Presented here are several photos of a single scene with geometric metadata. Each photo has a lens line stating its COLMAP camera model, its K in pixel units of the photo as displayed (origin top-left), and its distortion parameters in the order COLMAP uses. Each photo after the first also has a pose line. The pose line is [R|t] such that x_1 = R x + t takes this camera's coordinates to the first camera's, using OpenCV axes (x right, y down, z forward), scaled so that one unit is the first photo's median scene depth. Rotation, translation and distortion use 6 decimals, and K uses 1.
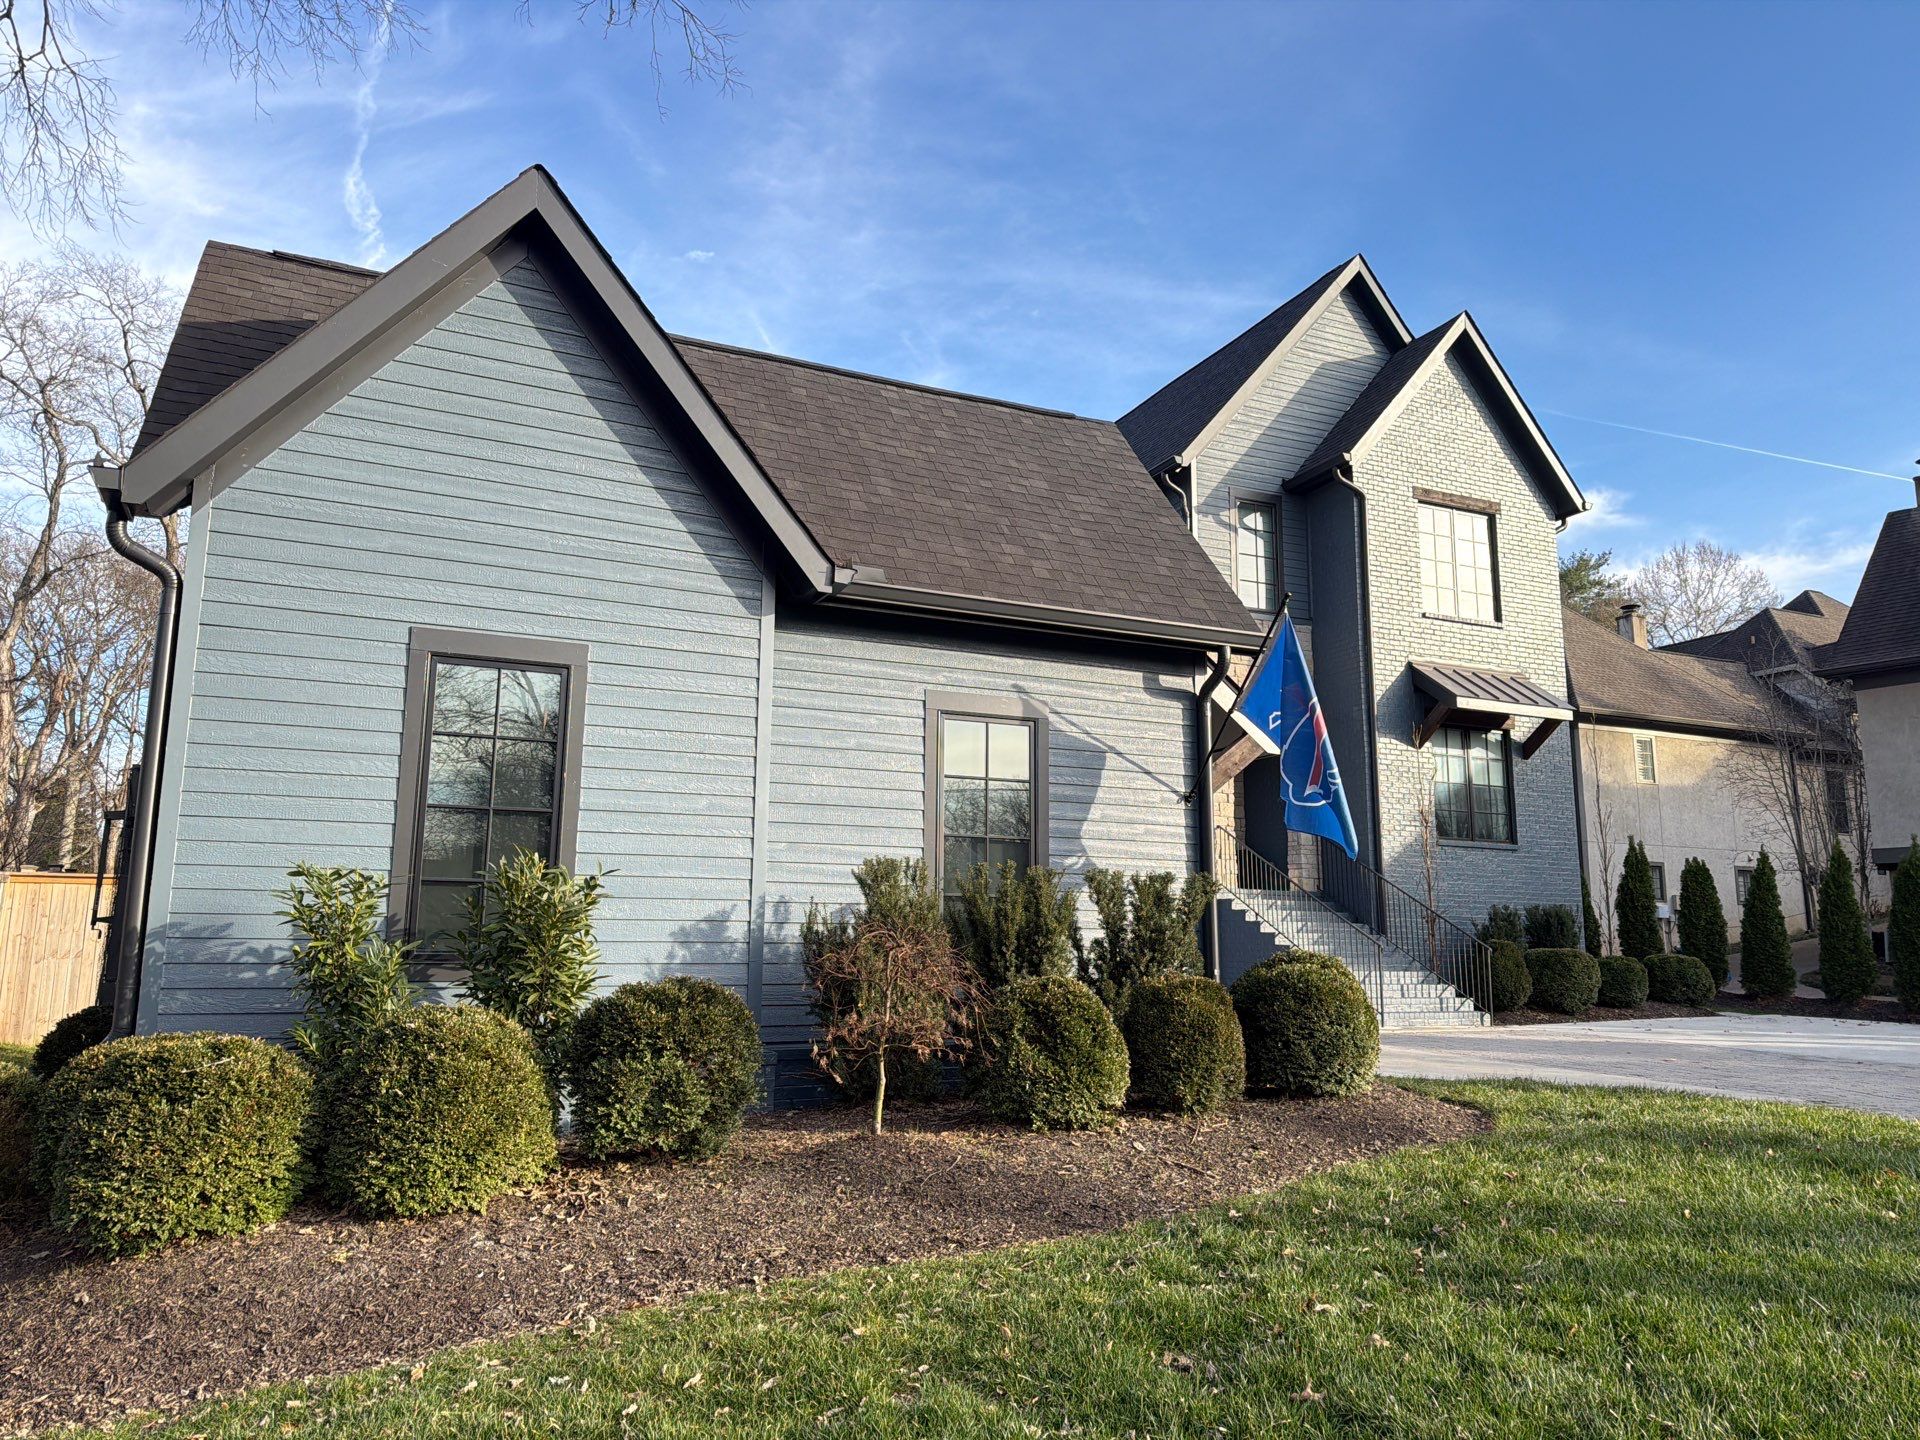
lens RADIAL K [[1336.5, 0, 927.6], [0, 1336.5, 729.5], [0, 0, 1]] dist [0.035366, -0.016819]
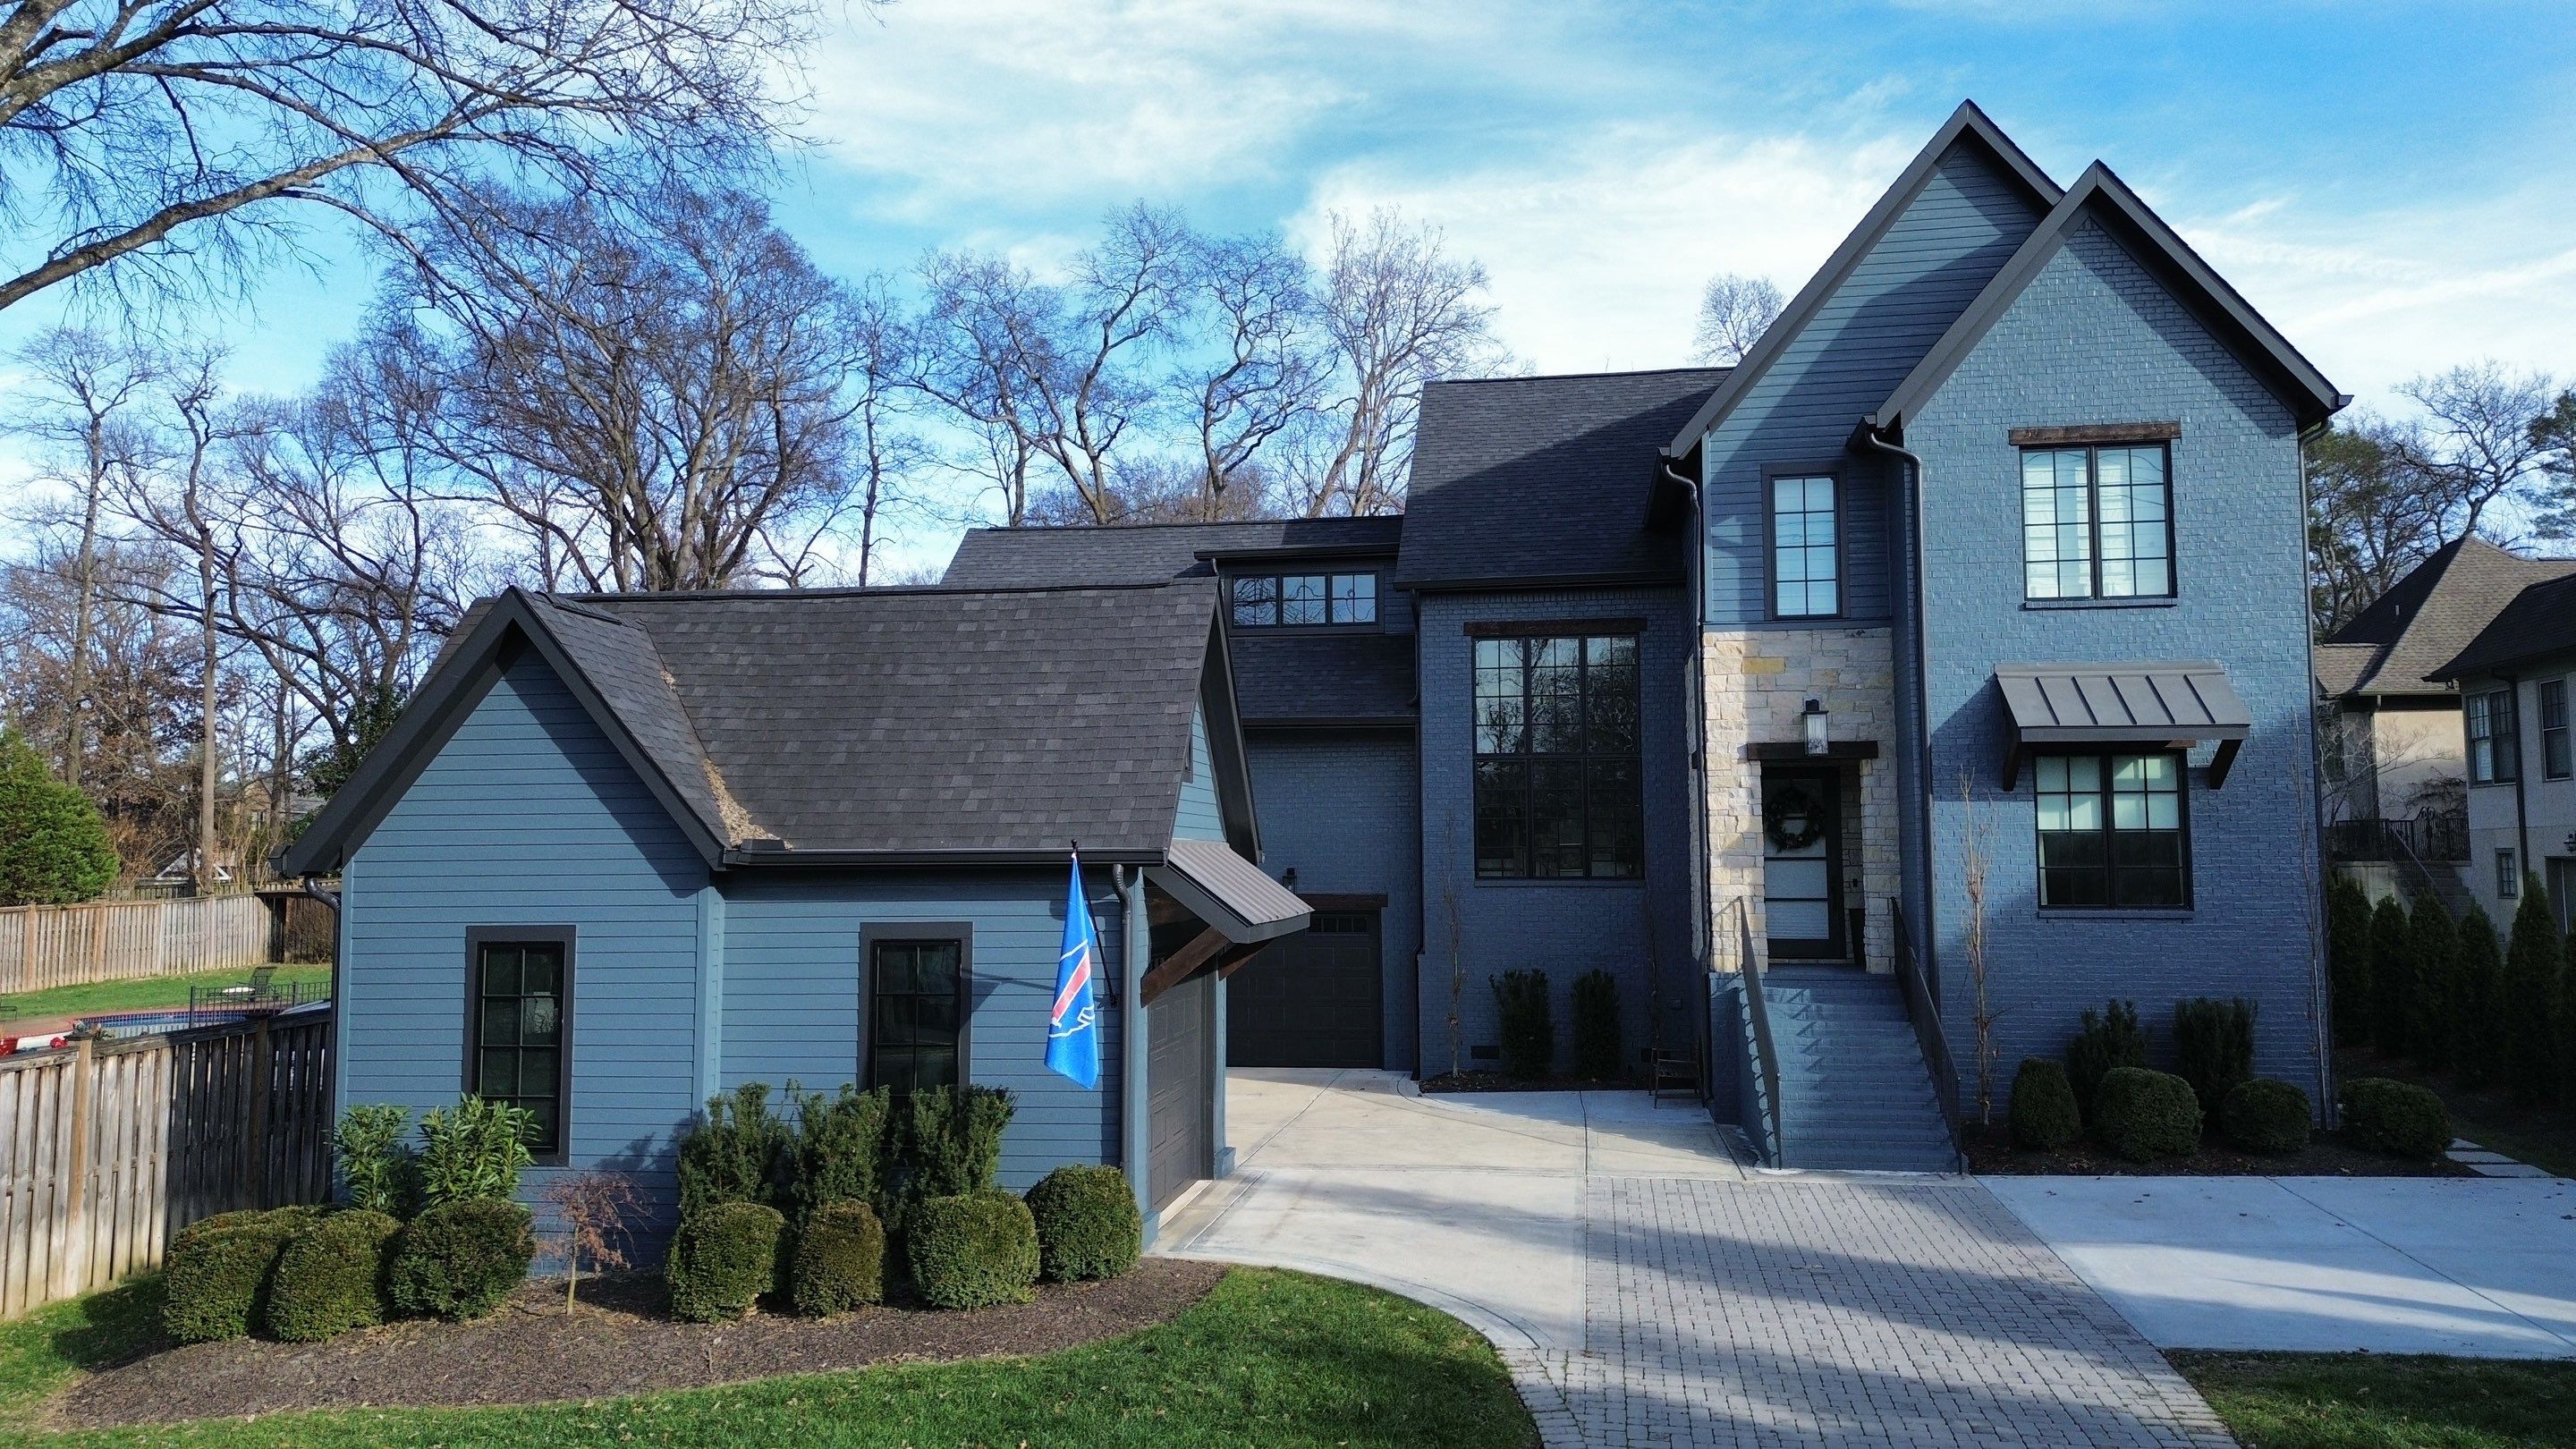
lens RADIAL K [[1815.1, 0, 1294.8], [0, 1815.1, 724.1], [0, 0, 1]] dist [0.065300, -0.055904]
pose [[0.846565, -0.057103, -0.529214, 0.570755], [0.103932, 0.992825, 0.059129, -0.124979], [0.522040, -0.105058, 0.846426, -0.078062]]
